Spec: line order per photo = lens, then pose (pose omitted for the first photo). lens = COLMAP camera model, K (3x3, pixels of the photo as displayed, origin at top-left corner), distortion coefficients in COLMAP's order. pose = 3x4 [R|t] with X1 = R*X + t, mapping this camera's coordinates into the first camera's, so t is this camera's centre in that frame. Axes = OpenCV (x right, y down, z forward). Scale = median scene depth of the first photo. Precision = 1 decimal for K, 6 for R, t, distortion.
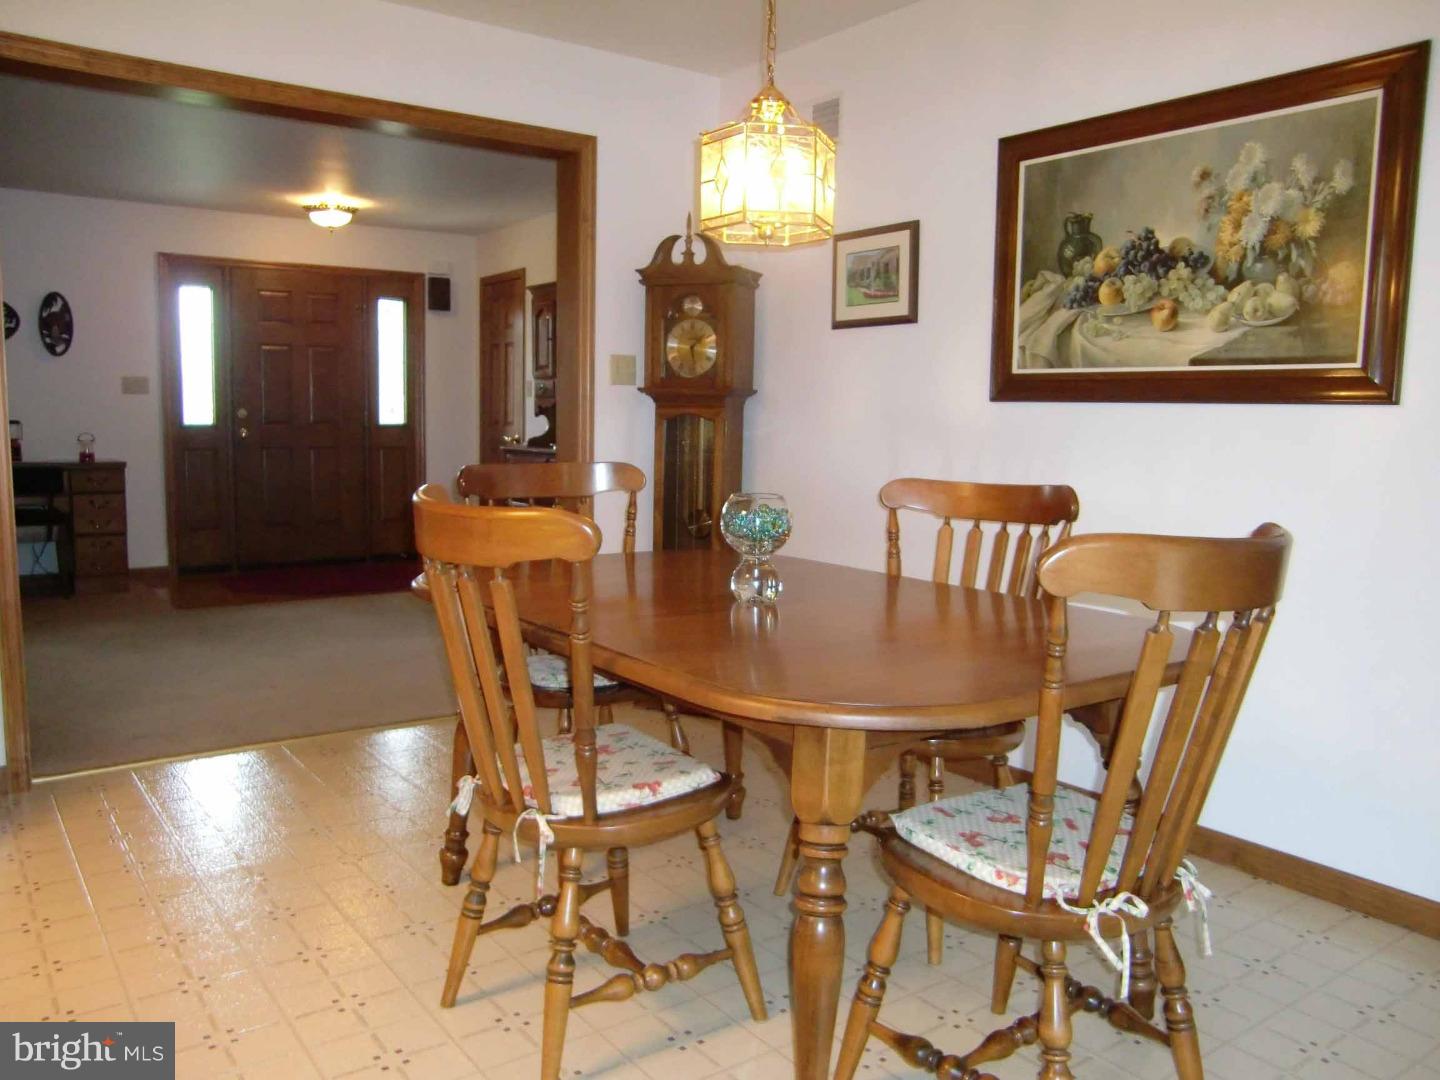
lens RADIAL K [[1140.9, 0, 727.3], [0, 1140.9, 526.6], [0, 0, 1]] dist [-0.073977, 0.065086]
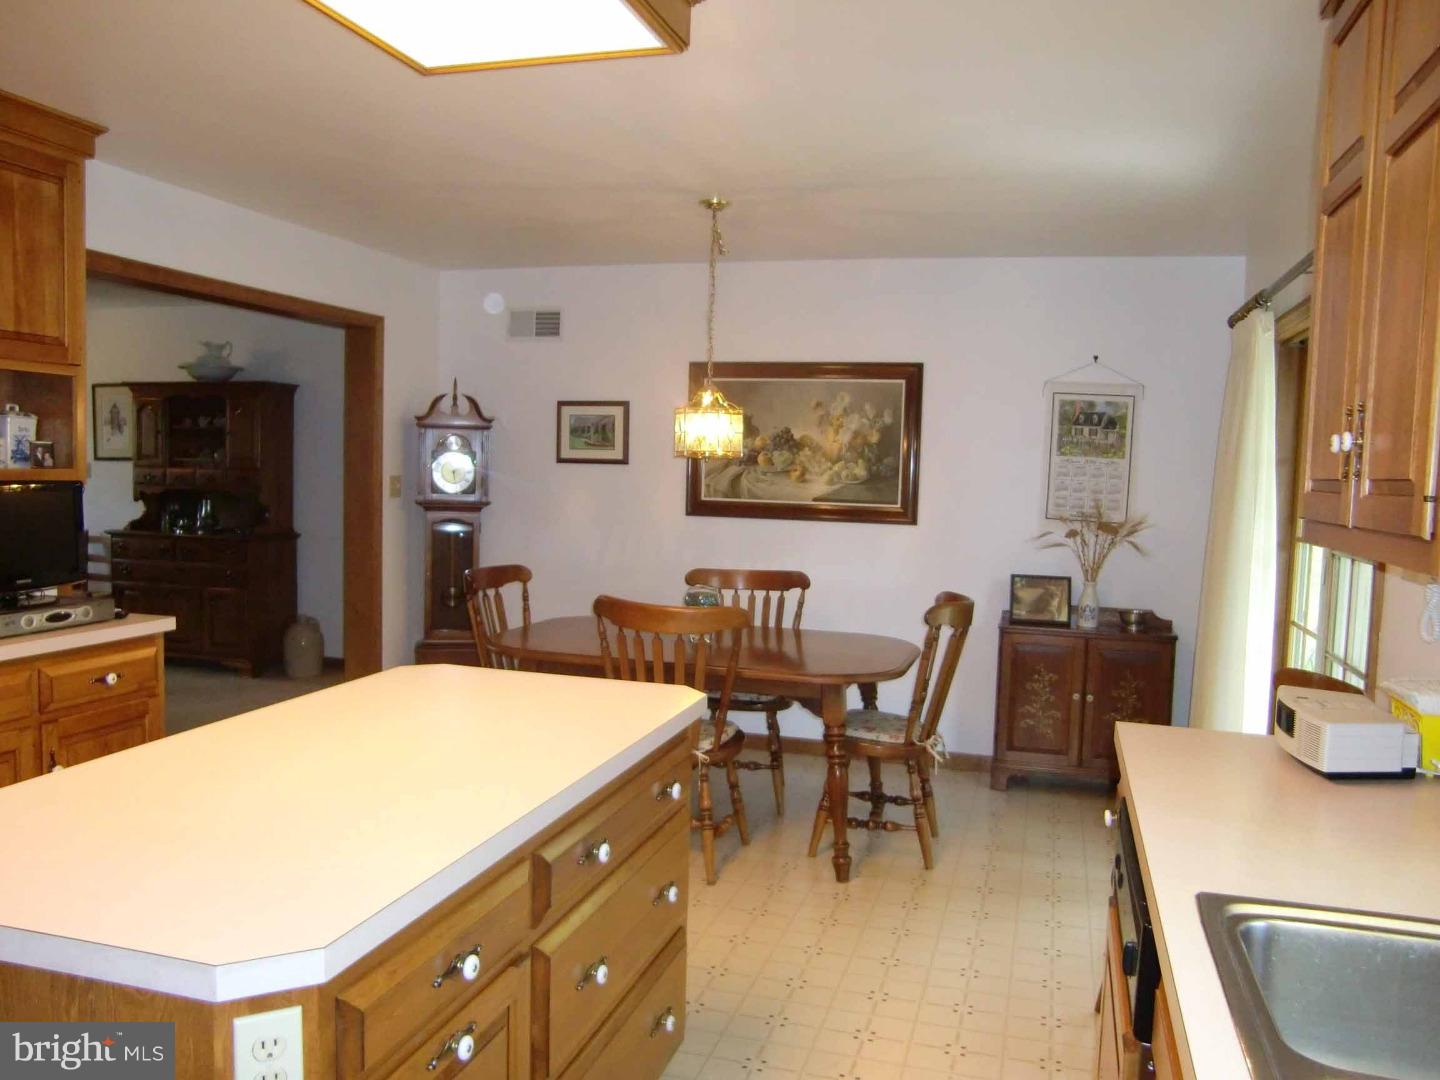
lens RADIAL K [[1140.9, 0, 713.2], [0, 1140.9, 543.8], [0, 0, 1]] dist [-0.073977, 0.065086]
pose [[0.803822, -0.044524, 0.593202, -0.866535], [0.048331, 0.998786, 0.009475, -0.094360], [-0.592904, 0.021054, 0.804998, -0.457834]]
